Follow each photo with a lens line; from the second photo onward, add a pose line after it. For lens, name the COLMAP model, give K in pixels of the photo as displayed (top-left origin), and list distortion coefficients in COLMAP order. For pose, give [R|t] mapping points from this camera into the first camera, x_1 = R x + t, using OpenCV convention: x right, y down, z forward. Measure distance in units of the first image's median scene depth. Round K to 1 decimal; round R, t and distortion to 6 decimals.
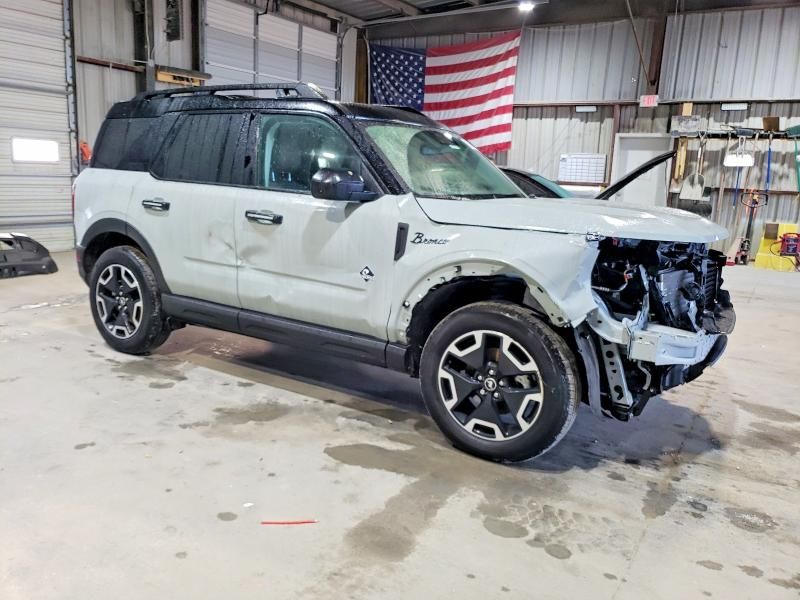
lens RADIAL K [[625.0, 0, 400.0], [0, 625.0, 300.0], [0, 0, 1]] dist [0.005303, 0.007116]
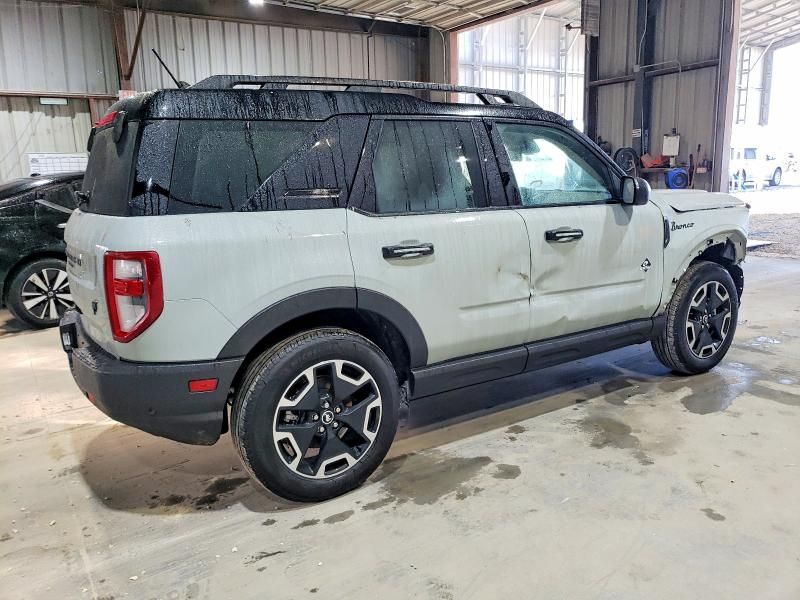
lens RADIAL K [[625.0, 0, 400.0], [0, 625.0, 300.0], [0, 0, 1]] dist [0.005303, 0.007116]
pose [[0.421259, -0.236850, 0.875467, -1.110125], [0.225883, 0.962279, 0.151645, -0.224810], [-0.878361, 0.133871, 0.458869, 0.763344]]
